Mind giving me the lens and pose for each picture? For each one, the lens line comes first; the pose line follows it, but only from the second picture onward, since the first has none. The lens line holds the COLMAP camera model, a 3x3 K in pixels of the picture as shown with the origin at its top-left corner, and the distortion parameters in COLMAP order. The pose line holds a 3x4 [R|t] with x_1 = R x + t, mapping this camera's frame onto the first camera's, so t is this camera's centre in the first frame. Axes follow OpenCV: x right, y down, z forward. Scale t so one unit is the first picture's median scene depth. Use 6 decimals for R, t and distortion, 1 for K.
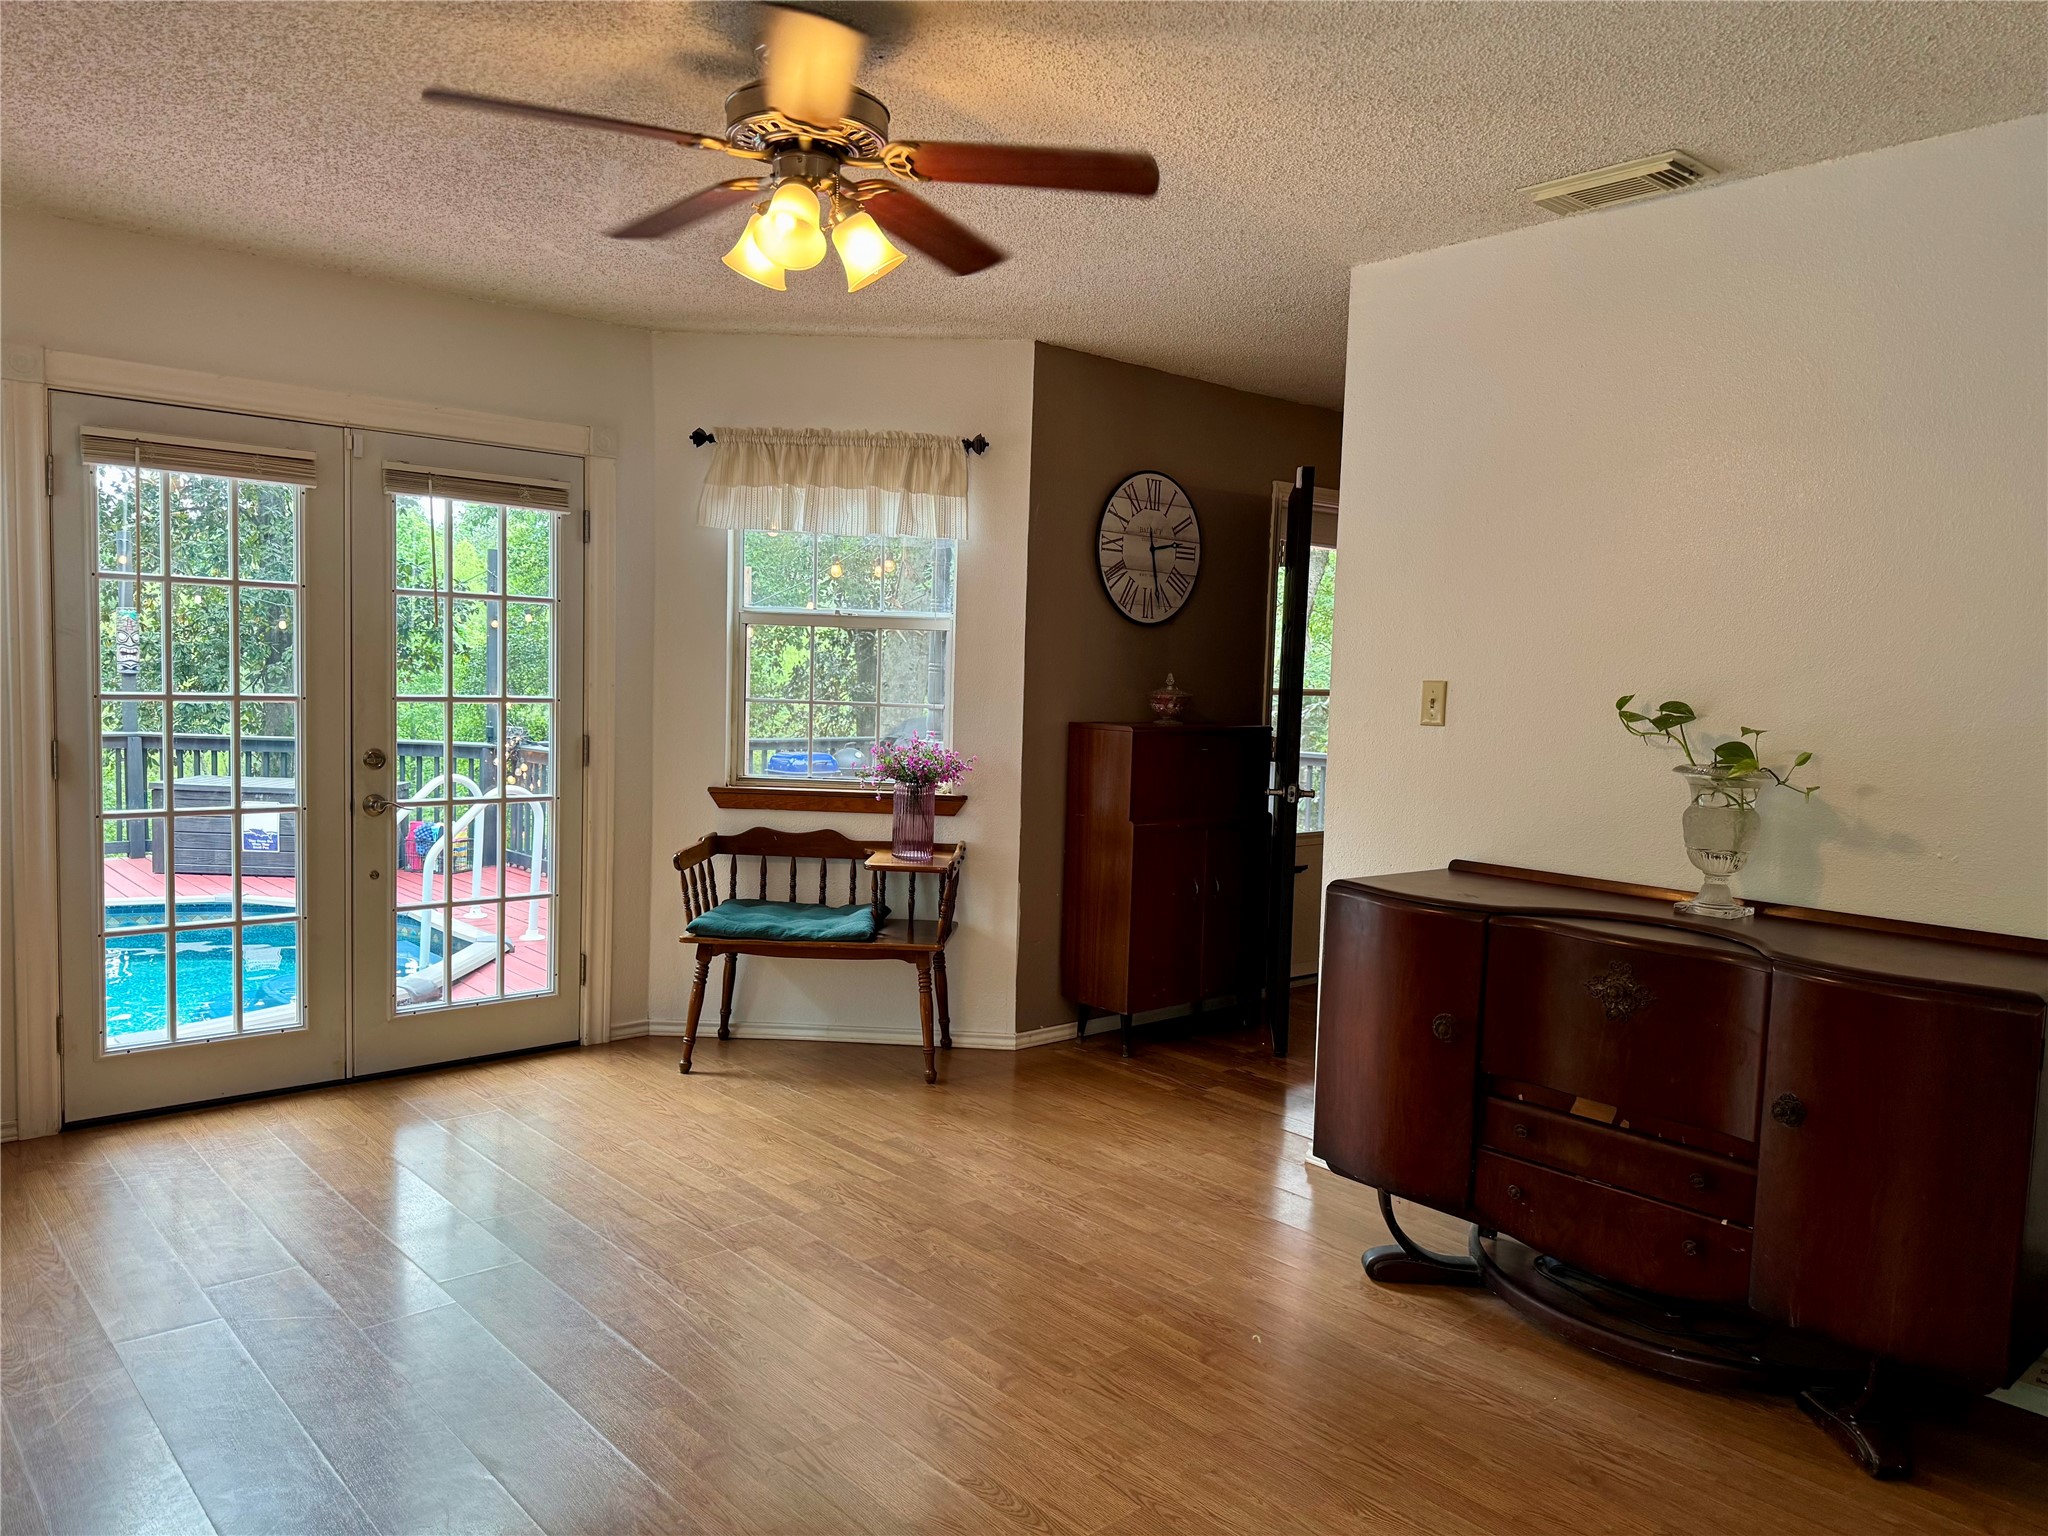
lens RADIAL K [[1459.7, 0, 1024.0], [0, 1459.7, 768.0], [0, 0, 1]] dist [0.140604, -0.305147]
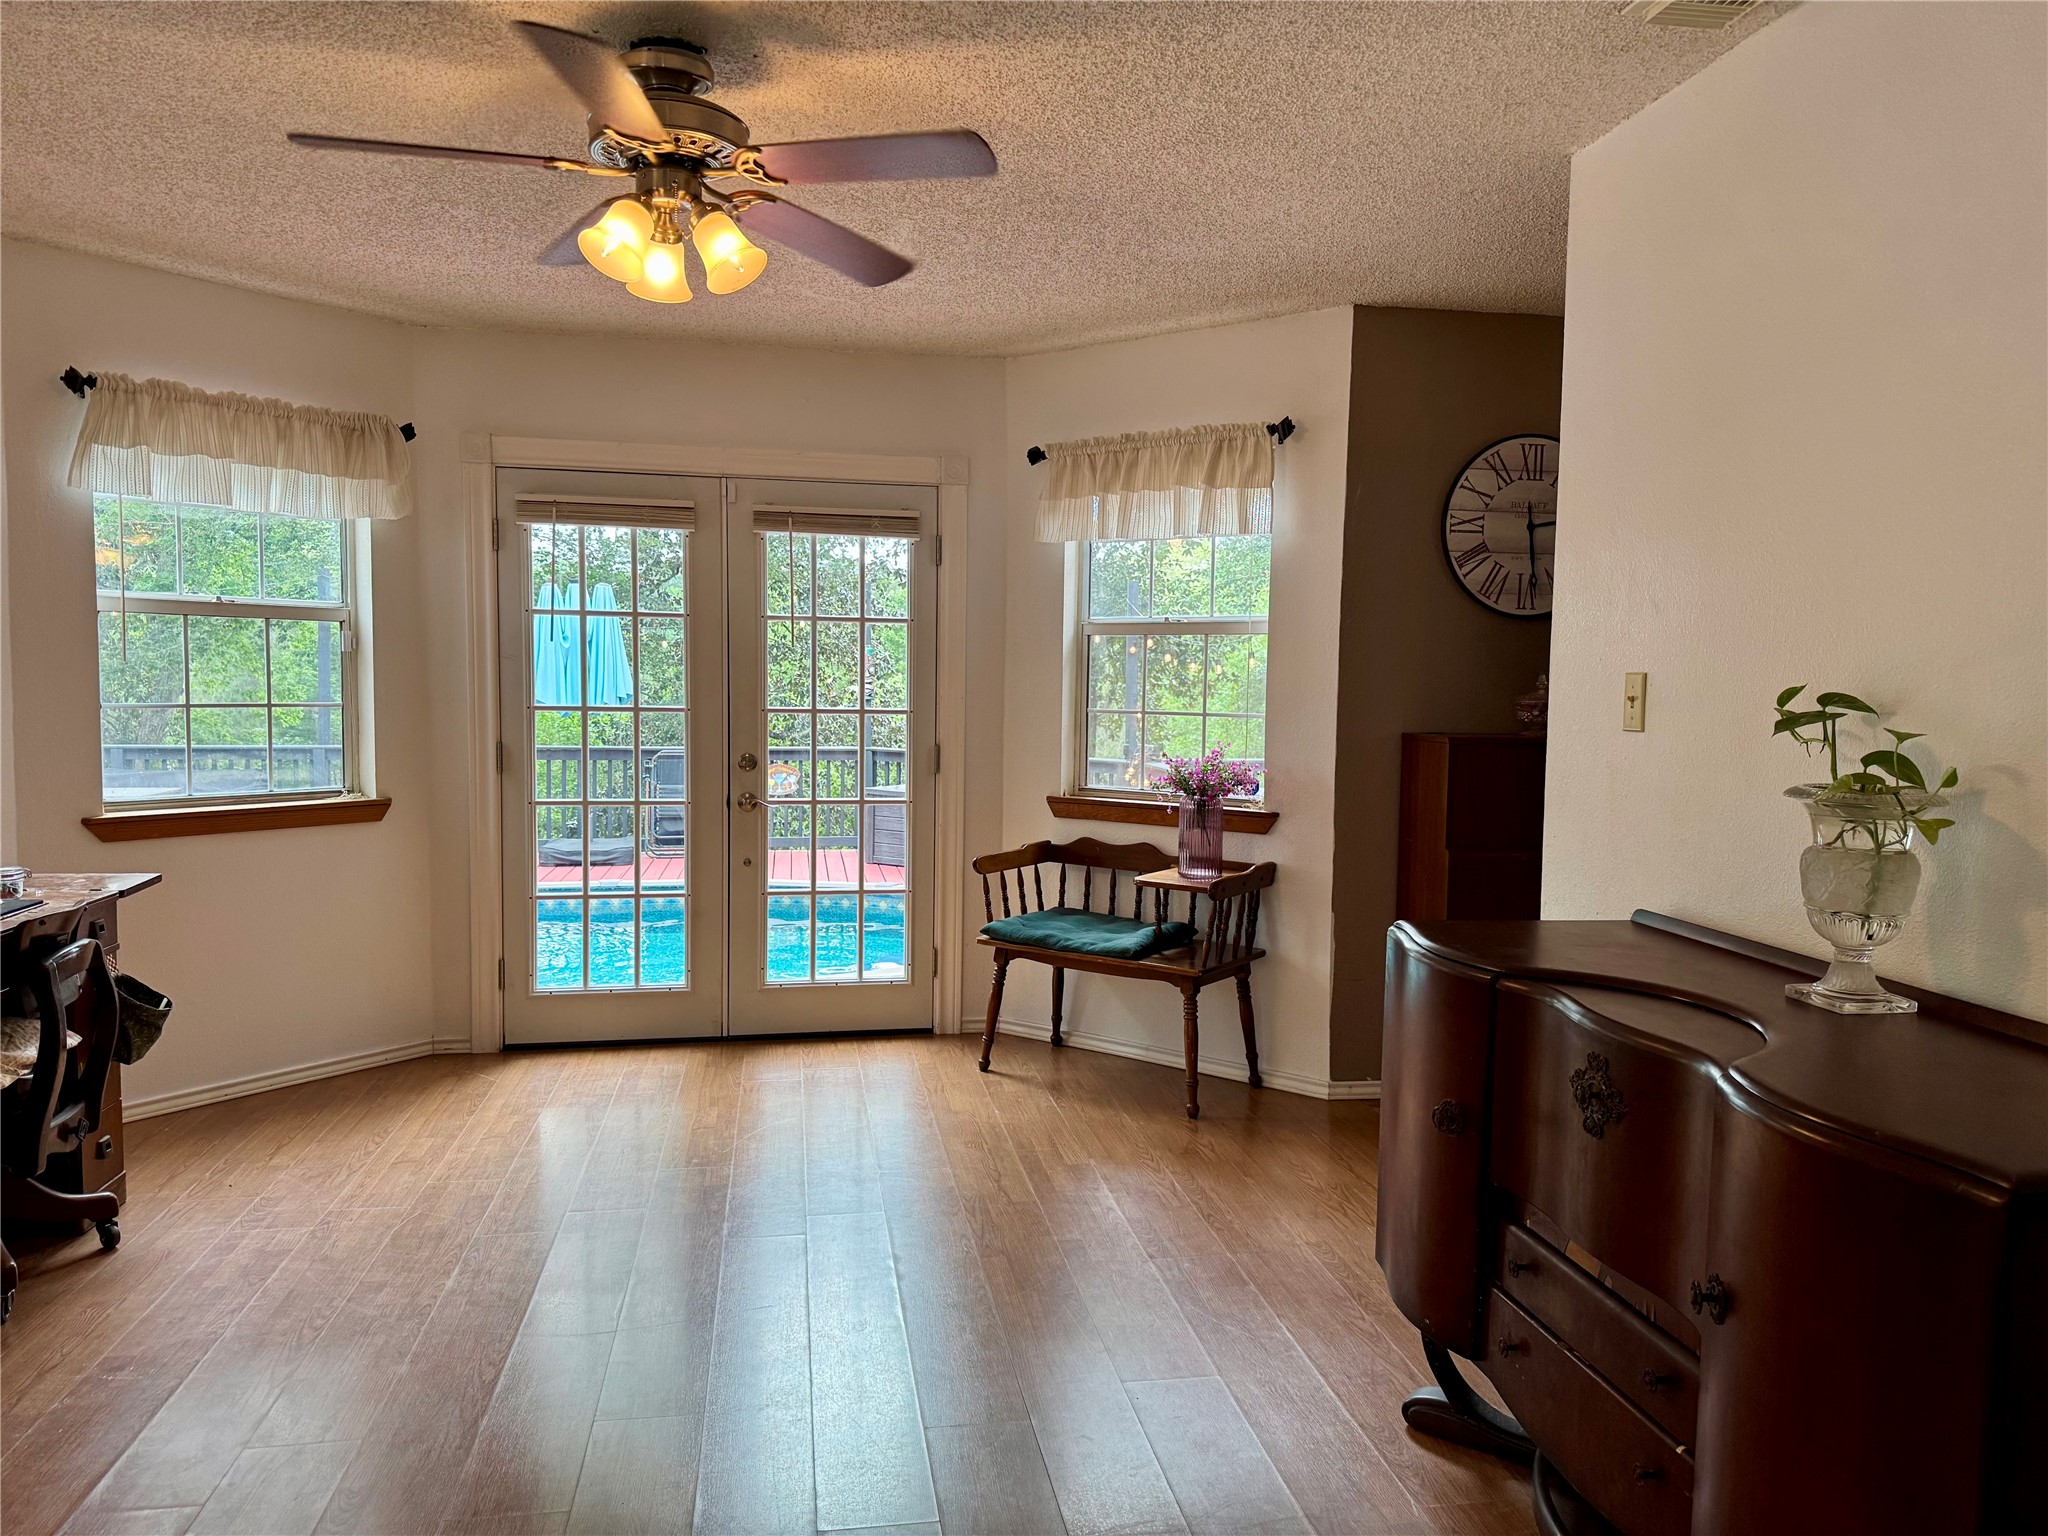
lens RADIAL K [[1459.7, 0, 1024.0], [0, 1459.7, 768.0], [0, 0, 1]] dist [0.140604, -0.305147]
pose [[0.828081, 0.015052, -0.560406, 0.355589], [-0.024226, 0.999666, -0.008947, 0.003176], [0.560085, 0.020985, 0.828170, 0.155246]]
